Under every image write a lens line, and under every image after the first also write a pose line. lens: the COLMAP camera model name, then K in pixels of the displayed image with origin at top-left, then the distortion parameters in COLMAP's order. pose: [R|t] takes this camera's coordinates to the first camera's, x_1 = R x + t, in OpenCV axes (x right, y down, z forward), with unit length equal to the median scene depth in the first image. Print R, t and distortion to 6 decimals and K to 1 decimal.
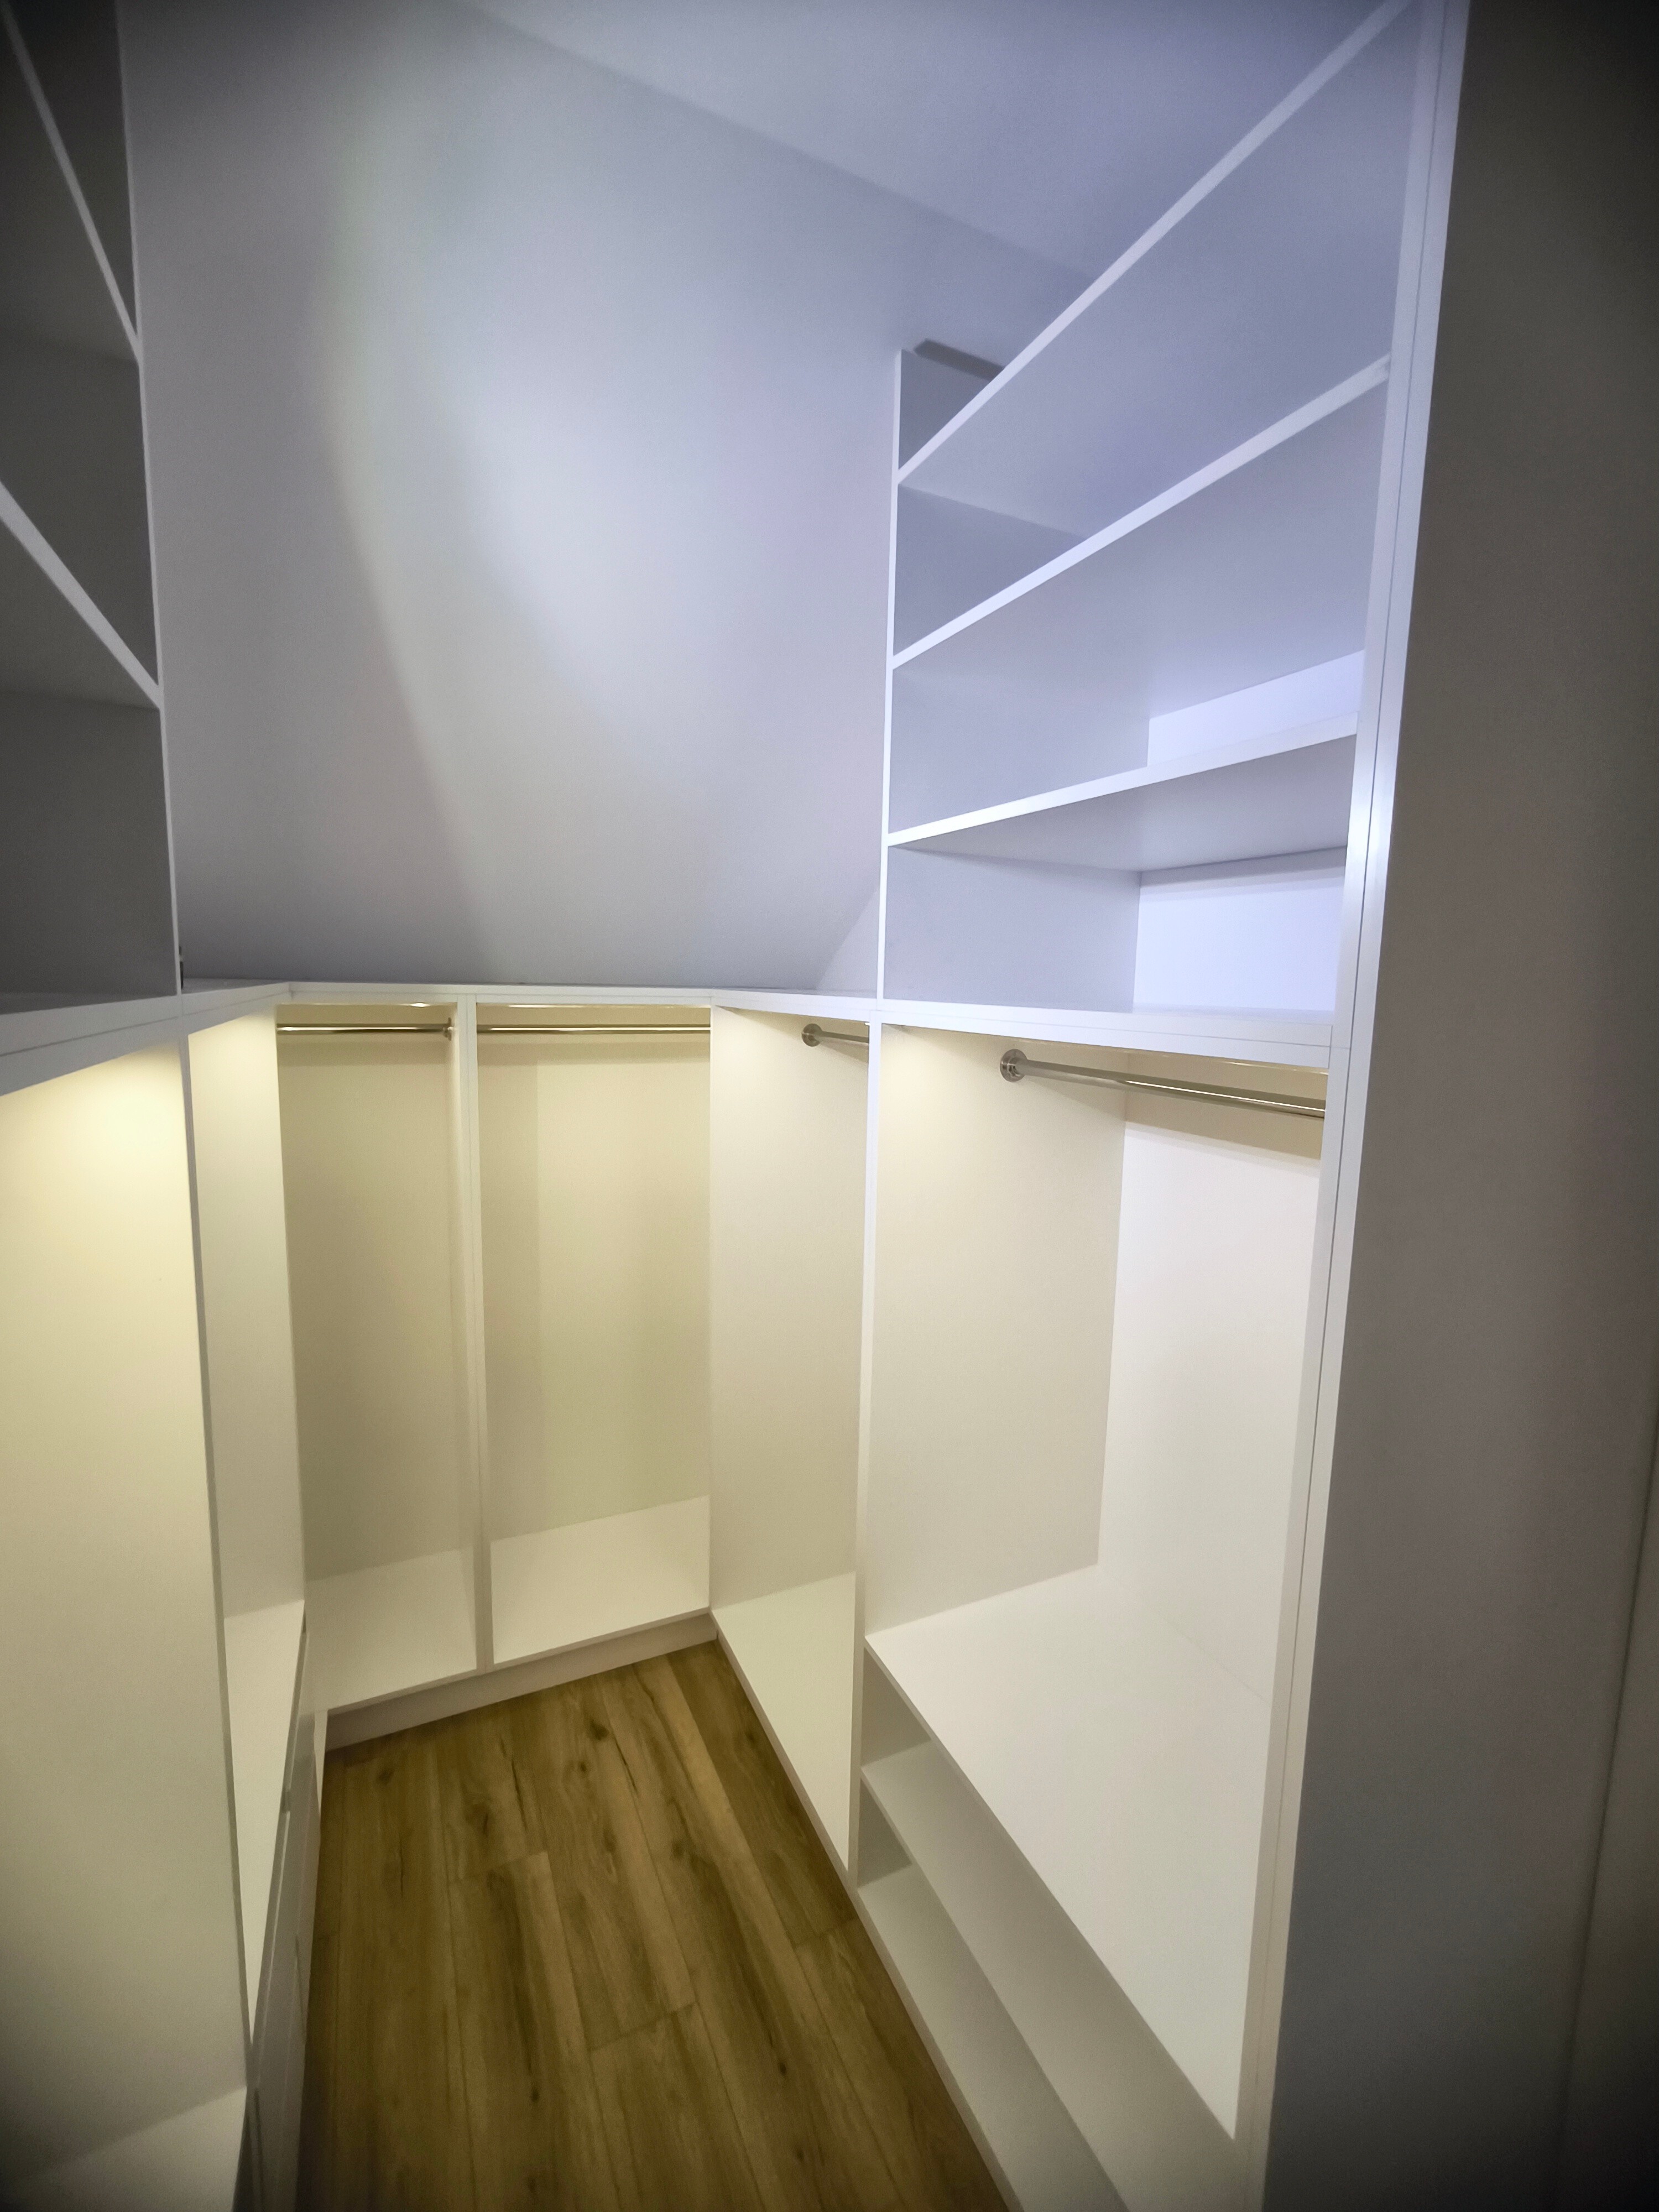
lens RADIAL K [[948.6, 0, 840.8], [0, 948.6, 1096.2], [0, 0, 1]] dist [-0.026736, 0.012252]
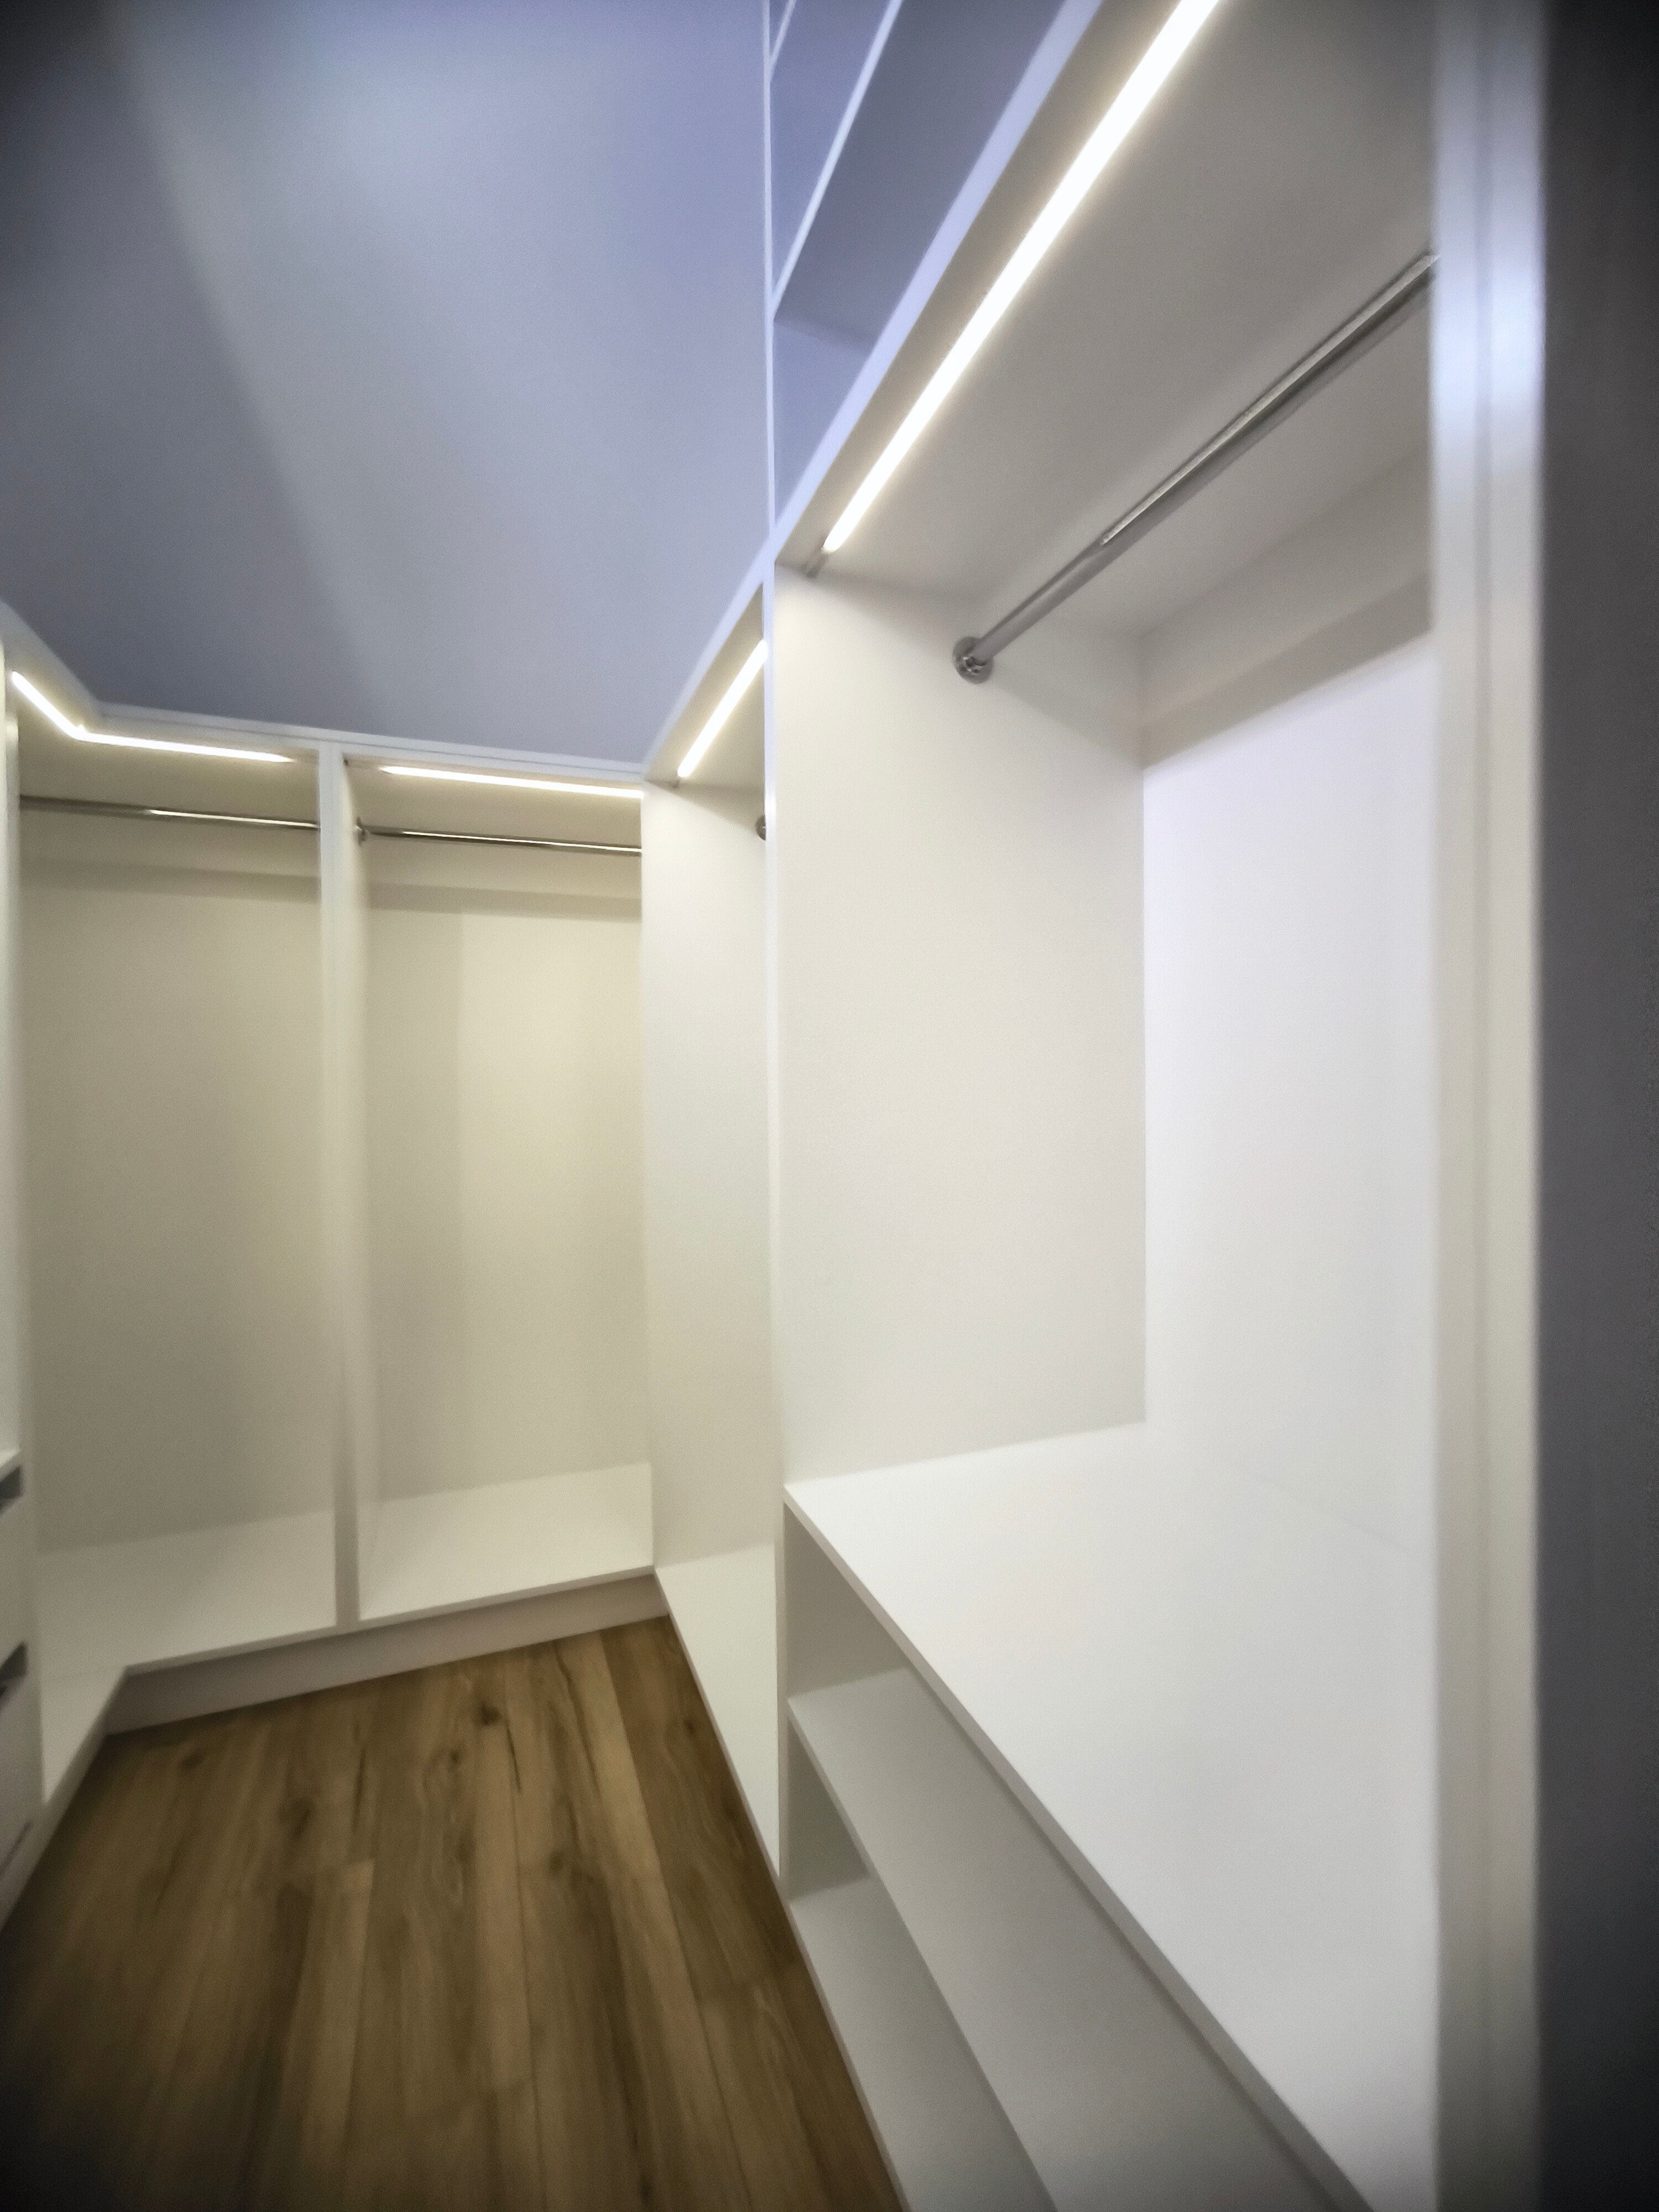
lens RADIAL K [[948.6, 0, 840.8], [0, 948.6, 1096.2], [0, 0, 1]] dist [-0.026736, 0.012252]
pose [[0.996969, -0.034592, -0.069687, 0.095593], [0.026560, 0.993233, -0.113063, 0.303978], [0.073126, 0.110870, 0.991141, 0.248907]]
